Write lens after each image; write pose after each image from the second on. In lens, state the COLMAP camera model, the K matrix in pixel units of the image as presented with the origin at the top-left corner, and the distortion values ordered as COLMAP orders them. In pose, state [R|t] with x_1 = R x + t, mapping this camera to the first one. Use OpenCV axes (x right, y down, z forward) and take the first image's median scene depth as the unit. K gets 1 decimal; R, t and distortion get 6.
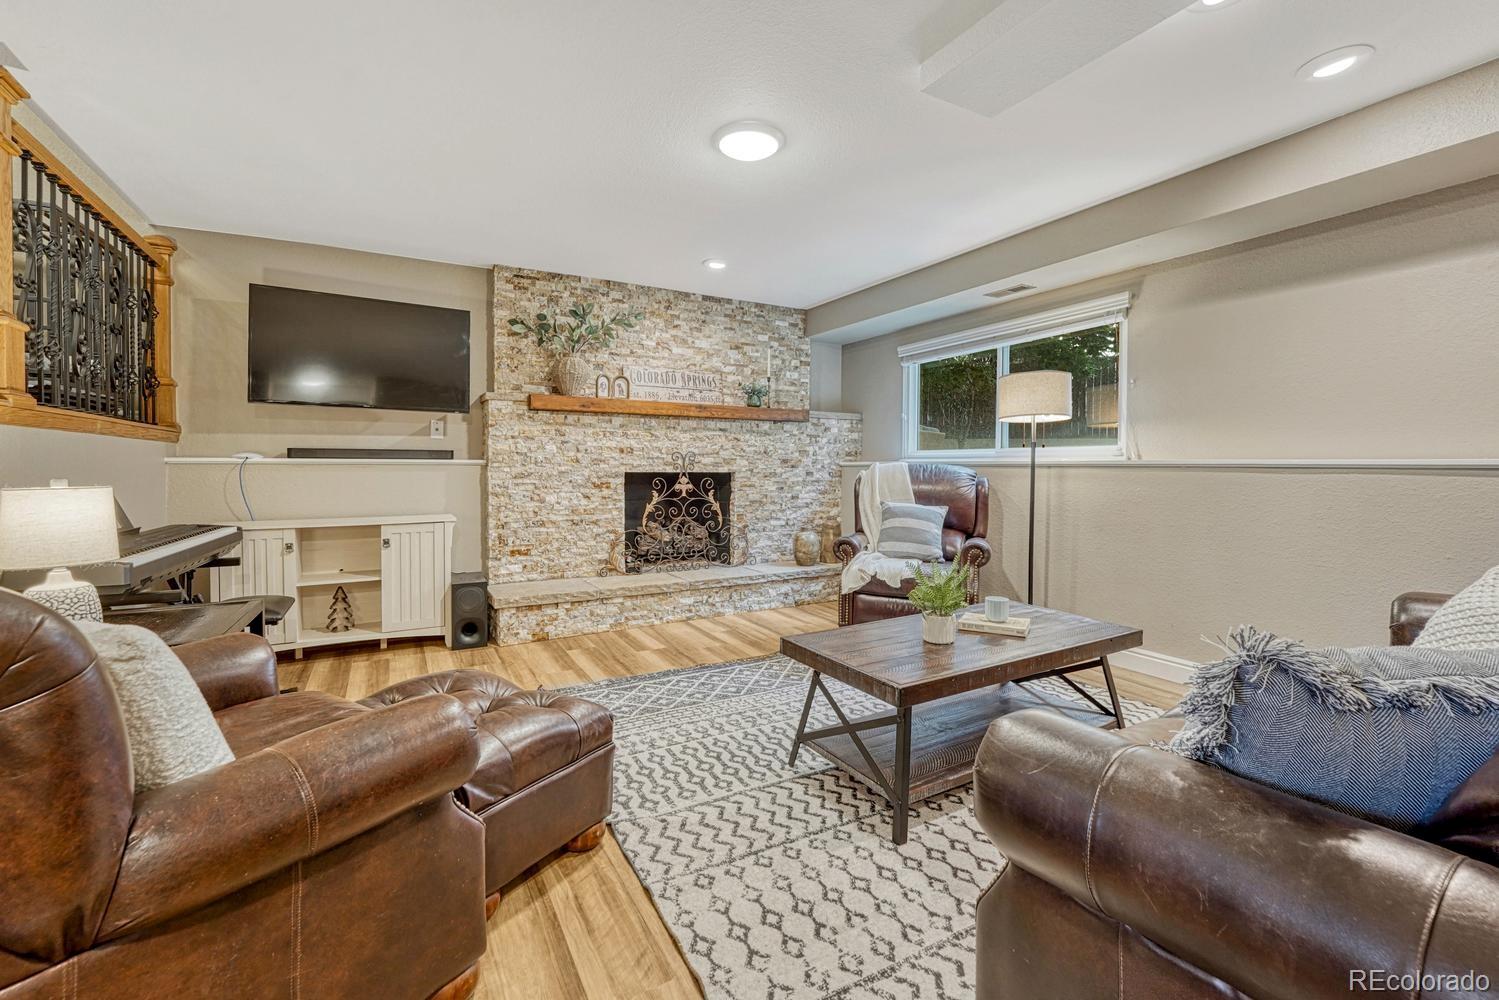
lens RADIAL K [[636.6, 0, 751.3], [0, 636.6, 475.9], [0, 0, 1]] dist [-0.011417, 0.000044]
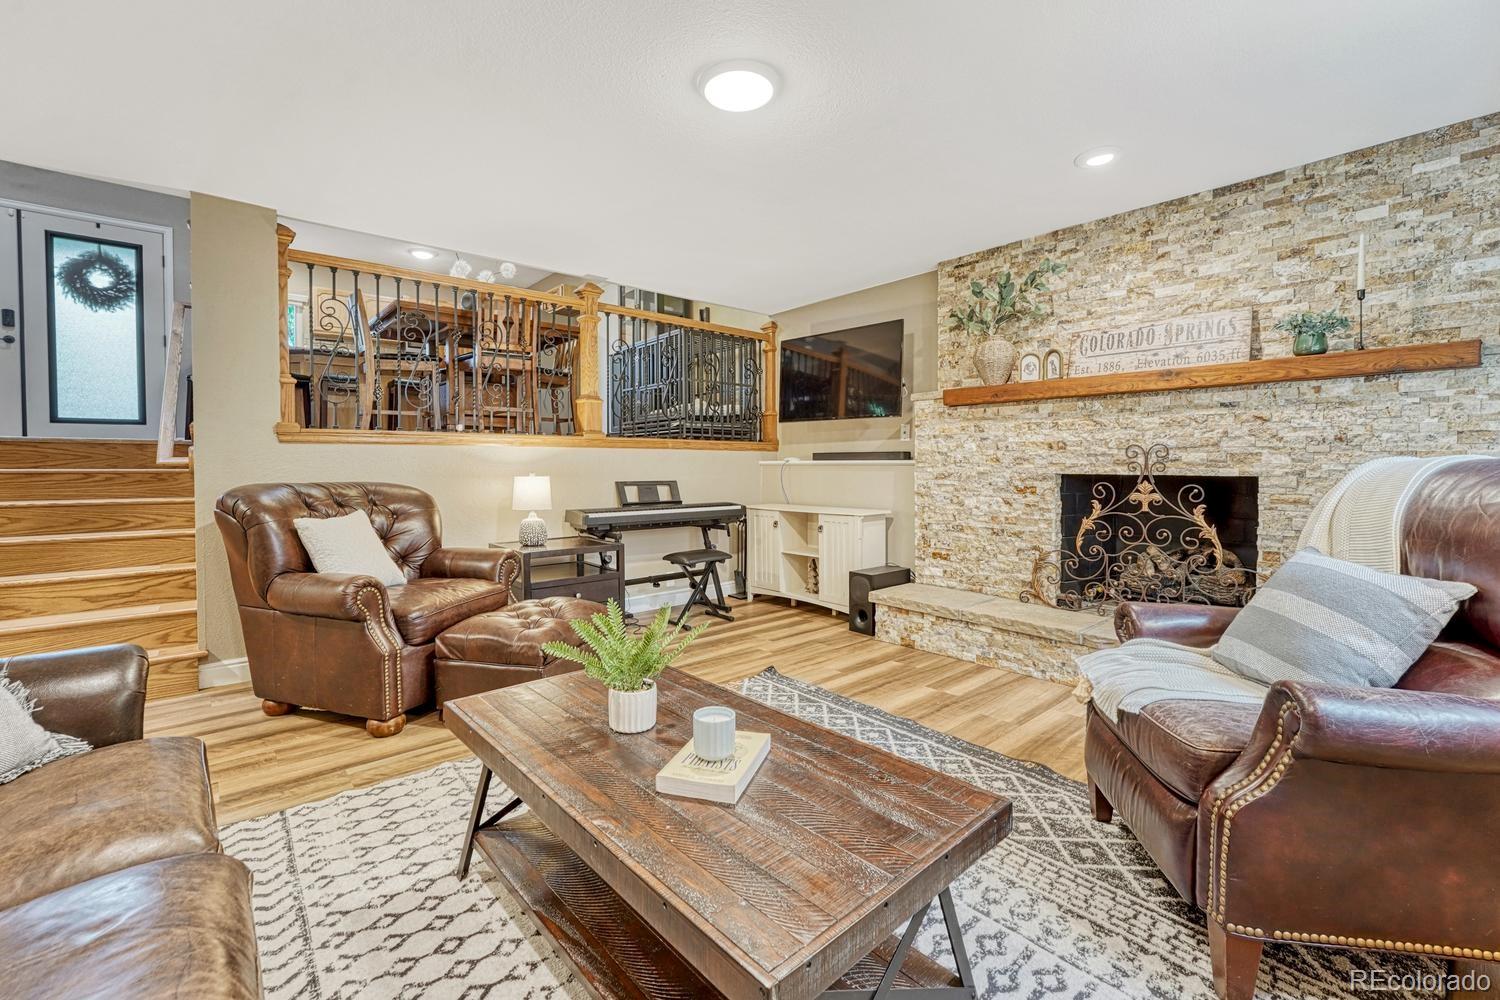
lens RADIAL K [[635.8, 0, 749.3], [0, 635.8, 470.5], [0, 0, 1]] dist [-0.010211, 0.000279]
pose [[0.201511, 0.005653, -0.979470, 0.506587], [-0.014235, 0.999895, 0.002842, -0.007228], [0.979383, 0.013371, 0.201570, 0.508888]]
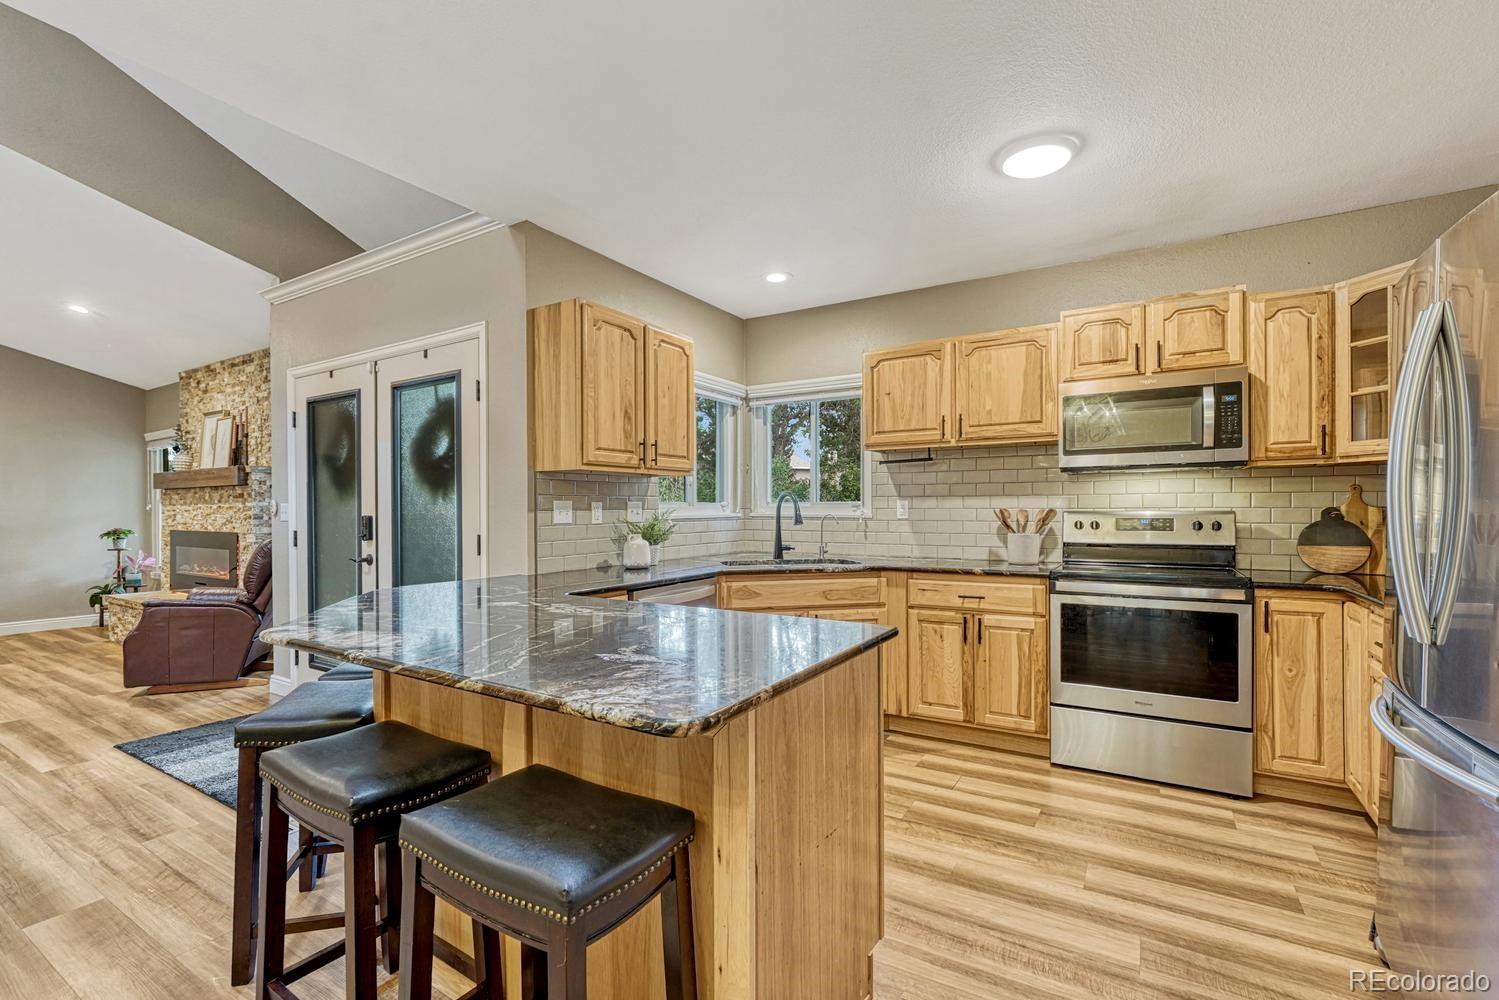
lens RADIAL K [[659.5, 0, 754.5], [0, 659.5, 515.0], [0, 0, 1]] dist [-0.005200, -0.000130]
pose [[-0.871894, 0.006068, -0.489657, -1.020640], [-0.005271, 0.999749, 0.021775, -0.326794], [0.489666, 0.021566, -0.871643, 0.306895]]
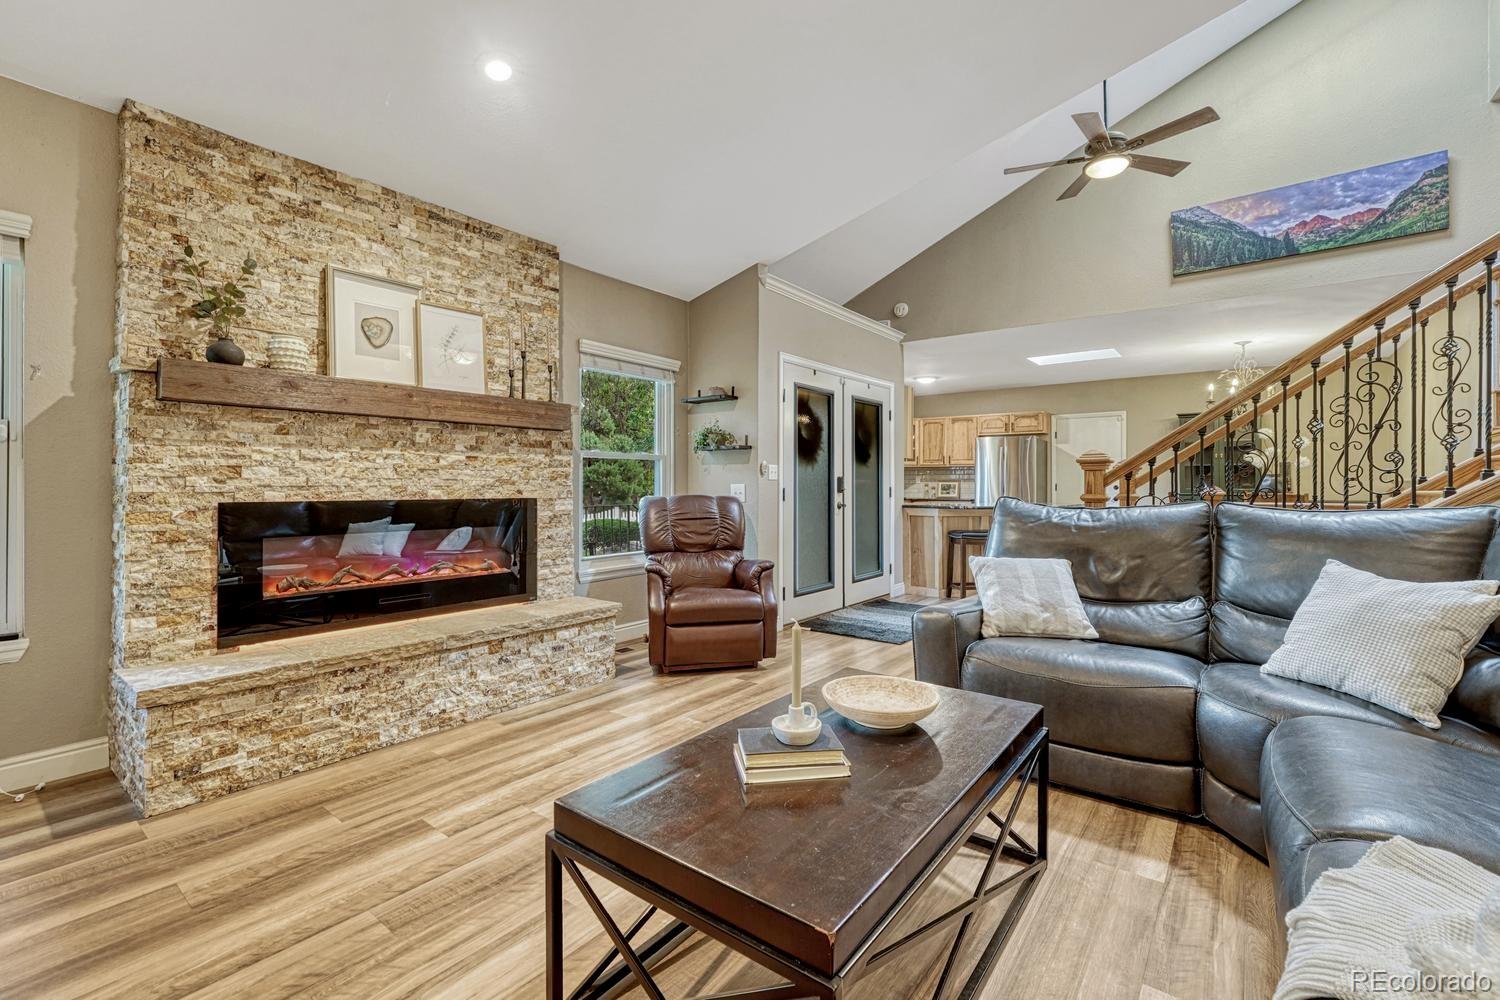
lens RADIAL K [[650.5, 0, 747.8], [0, 650.5, 477.3], [0, 0, 1]] dist [-0.001278, -0.000077]
pose [[0.386512, -0.010846, -0.922221, 0.104493], [-0.016444, 0.999691, -0.018649, -0.276557], [0.922138, 0.022373, 0.386214, -1.334412]]
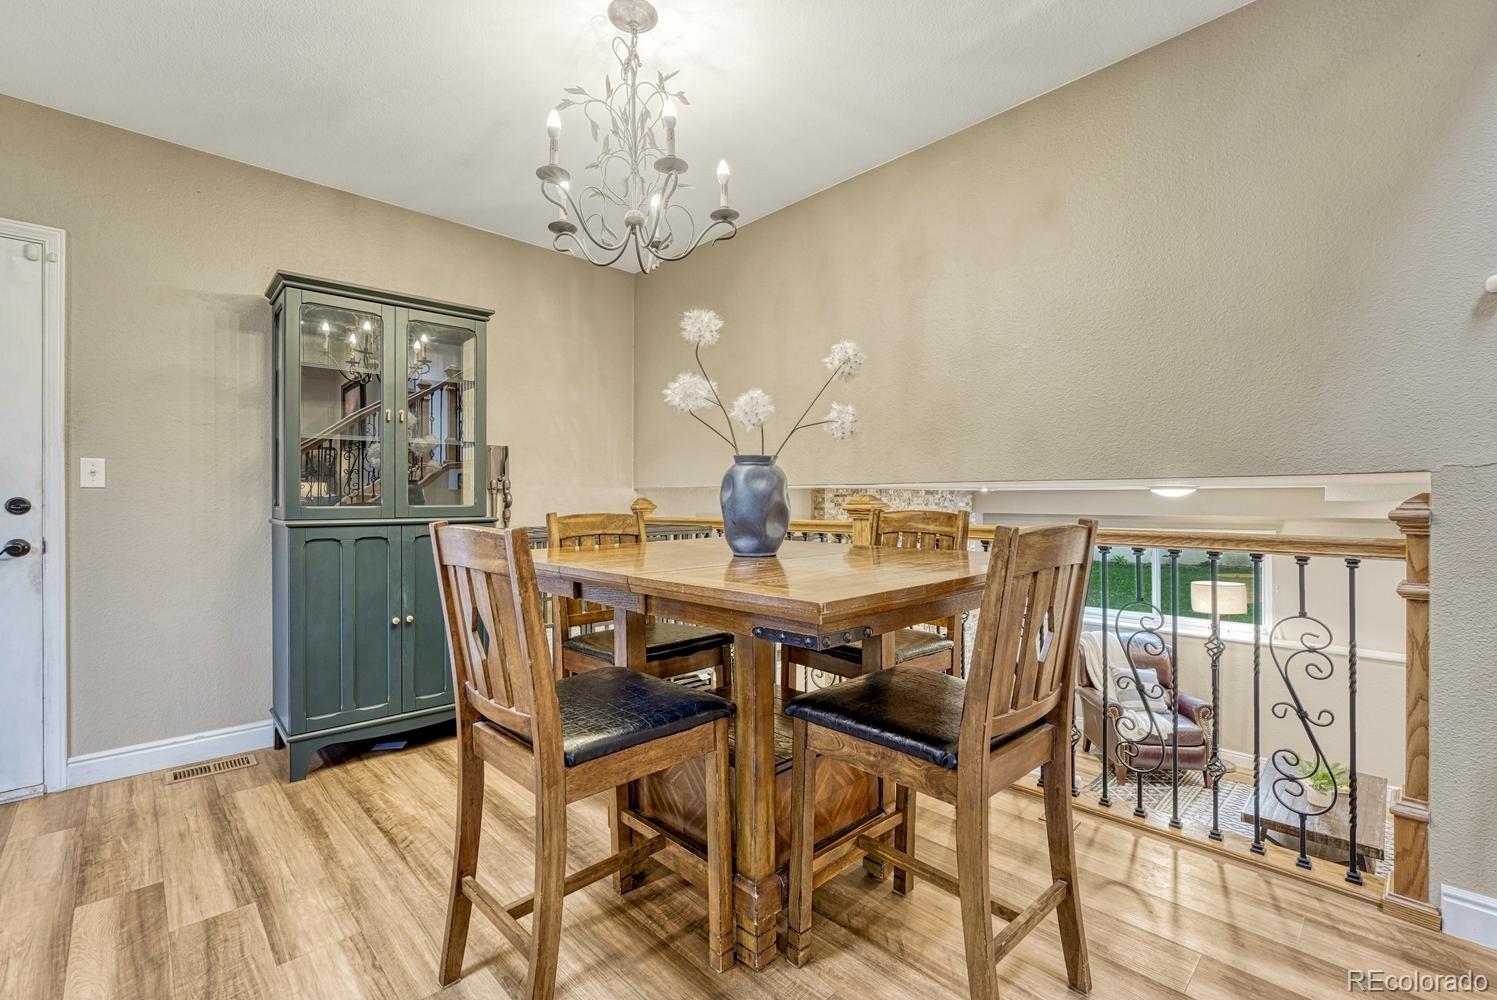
lens RADIAL K [[655.7, 0, 748.5], [0, 655.7, 500.0], [0, 0, 1]] dist [-0.012437, 0.000178]
pose [[0.969181, -0.006618, 0.246260, -0.847793], [0.010261, 0.999856, -0.013513, -0.292586], [-0.246136, 0.015623, 0.969109, -0.182155]]
